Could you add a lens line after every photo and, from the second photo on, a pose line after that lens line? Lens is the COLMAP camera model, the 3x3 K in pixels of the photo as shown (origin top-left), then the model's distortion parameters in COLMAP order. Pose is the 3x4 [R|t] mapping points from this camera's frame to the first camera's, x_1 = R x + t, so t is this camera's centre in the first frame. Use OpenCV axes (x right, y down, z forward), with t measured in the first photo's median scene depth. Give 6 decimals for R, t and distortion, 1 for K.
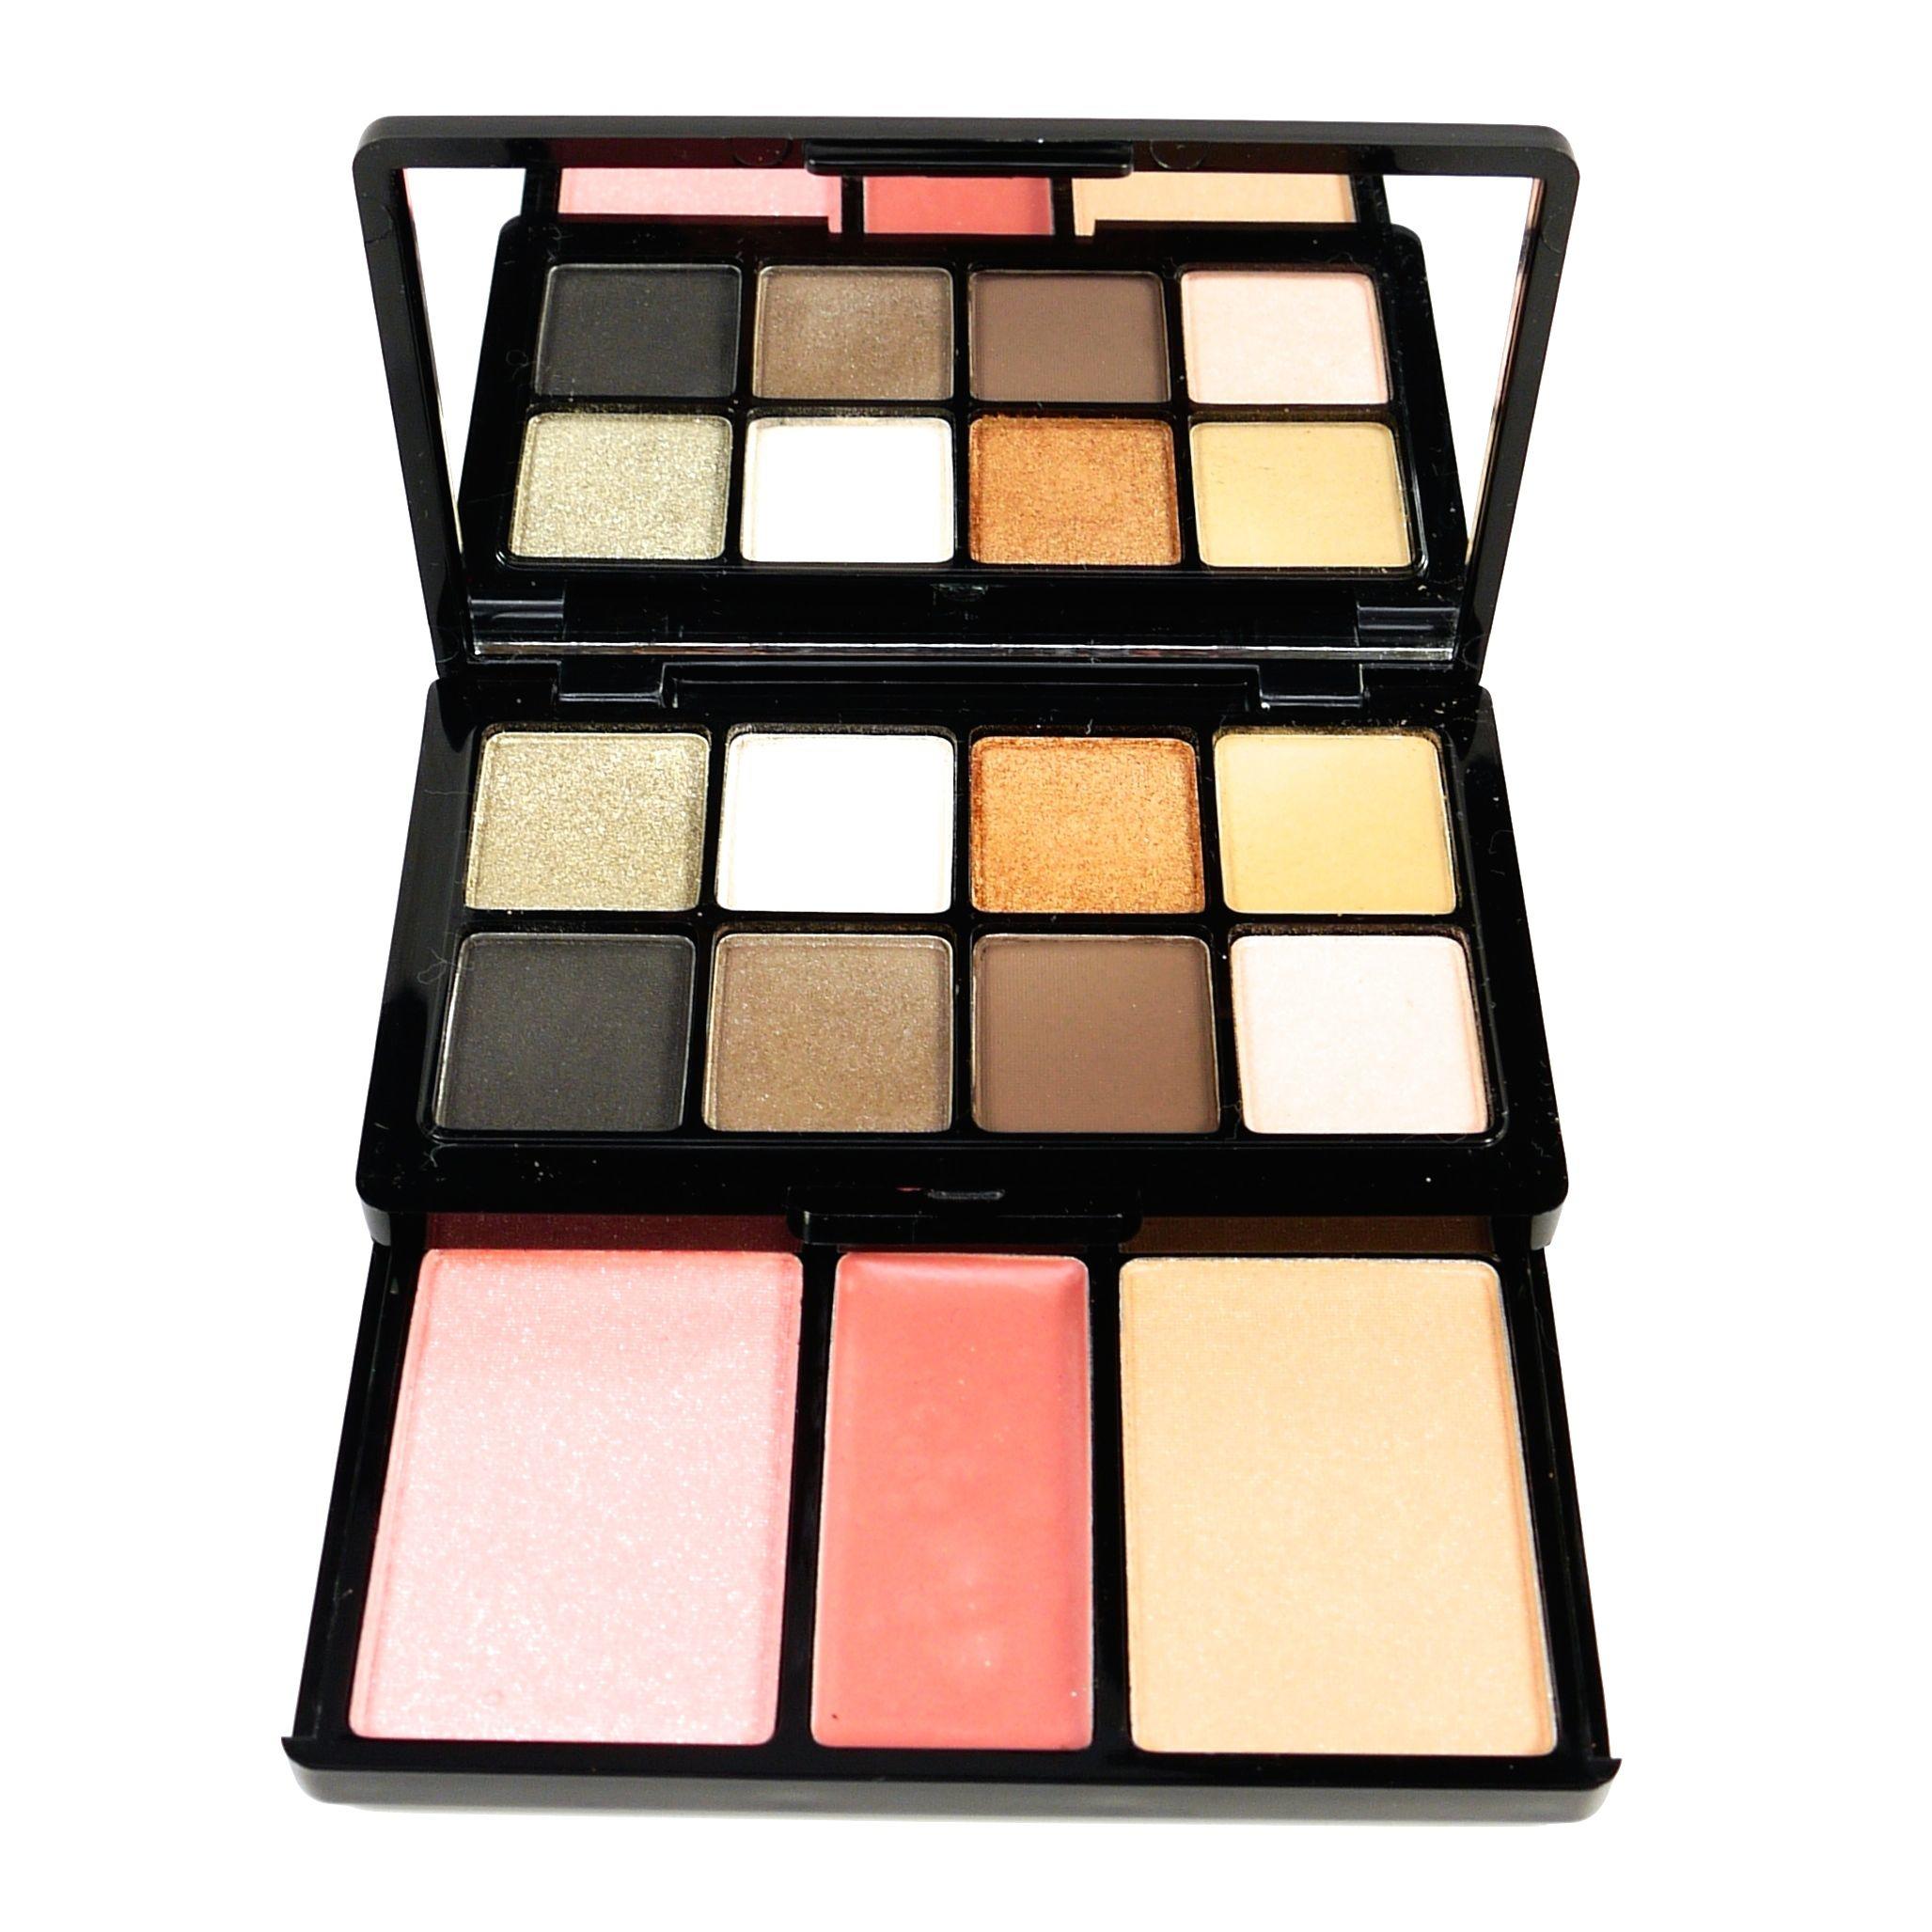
lens RADIAL K [[3166.4, 0, 1001.3], [0, 3166.4, 963.6], [0, 0, 1]] dist [0.067624, 0.013240]
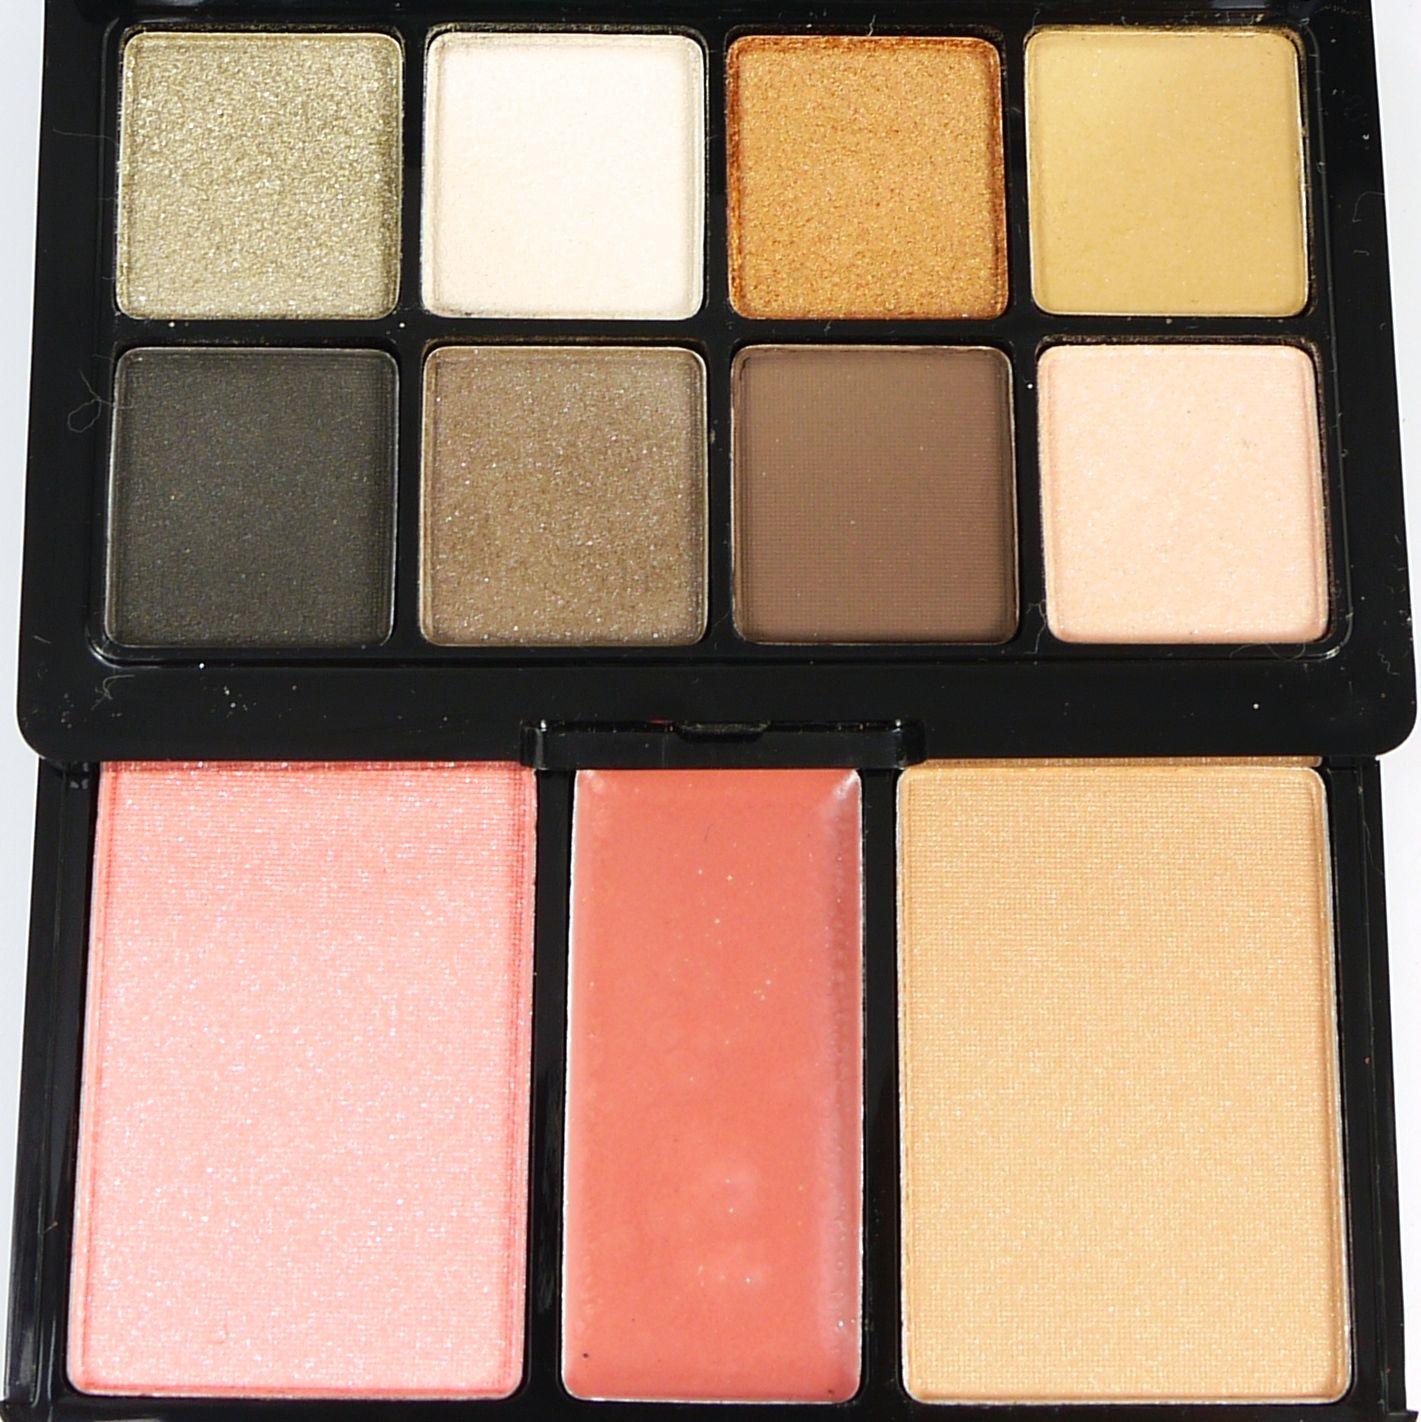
lens RADIAL K [[2330.6, 0, 710.5], [0, 2330.6, 711.0], [0, 0, 1]] dist [0.067624, 0.013240]
pose [[0.999825, 0.005453, 0.017886, -0.024662], [-0.013401, 0.876036, 0.482060, -0.222126], [-0.013040, -0.482215, 0.875956, 0.413968]]
